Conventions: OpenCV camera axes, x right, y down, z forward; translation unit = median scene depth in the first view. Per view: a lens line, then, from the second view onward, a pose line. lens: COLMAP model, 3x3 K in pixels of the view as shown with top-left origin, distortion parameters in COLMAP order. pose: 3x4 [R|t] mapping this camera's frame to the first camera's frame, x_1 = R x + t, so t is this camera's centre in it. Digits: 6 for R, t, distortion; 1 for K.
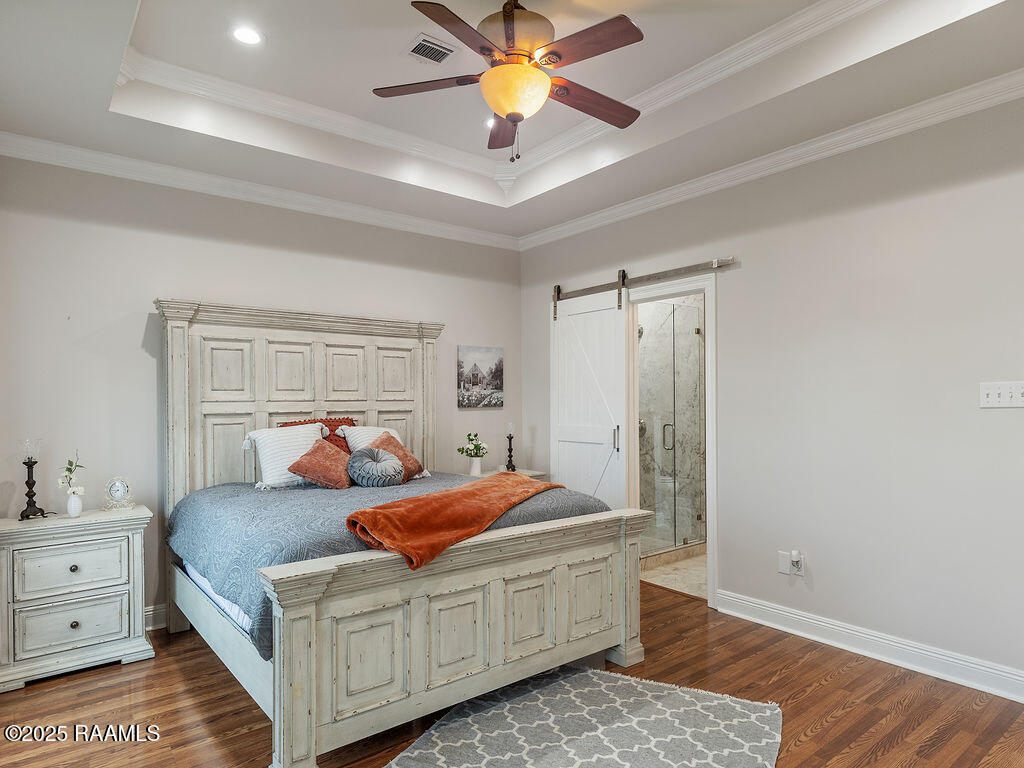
lens RADIAL K [[611.4, 0, 509.1], [0, 611.4, 403.7], [0, 0, 1]] dist [0.000347, 0.000753]
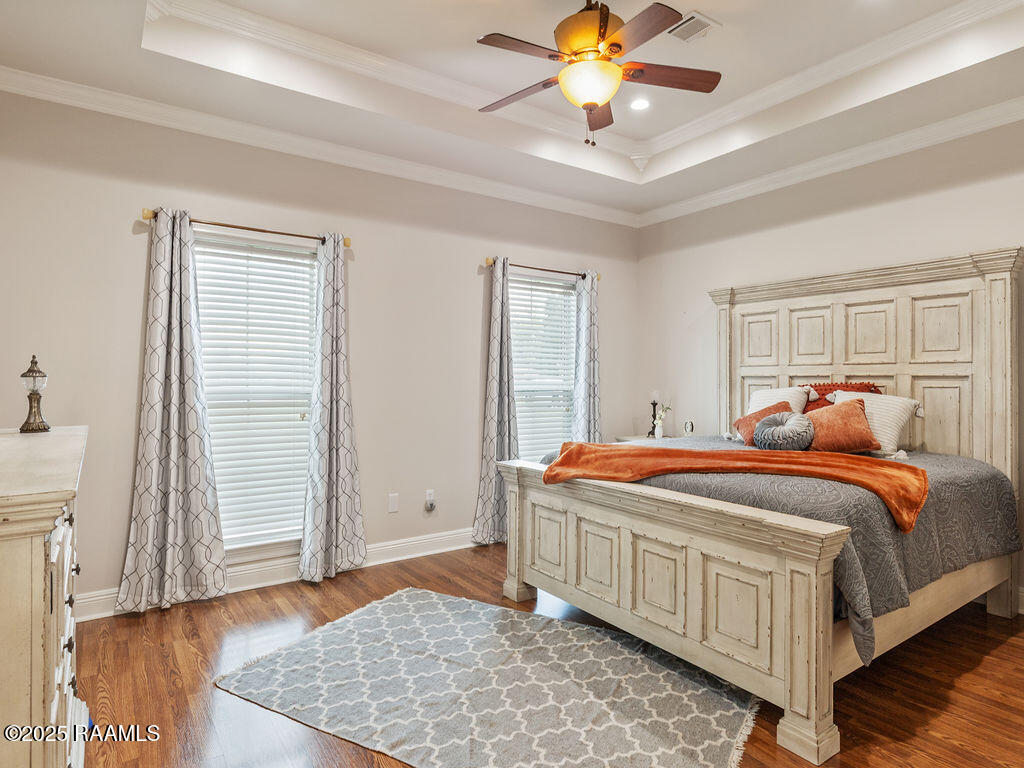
lens RADIAL K [[581.8, 0, 510.0], [0, 581.8, 379.4], [0, 0, 1]] dist [0.001755, -0.000093]
pose [[-0.058488, 0.009687, -0.998241, 0.696343], [-0.004692, 0.999939, 0.009979, 0.013252], [0.998277, 0.005267, -0.058439, 0.595693]]
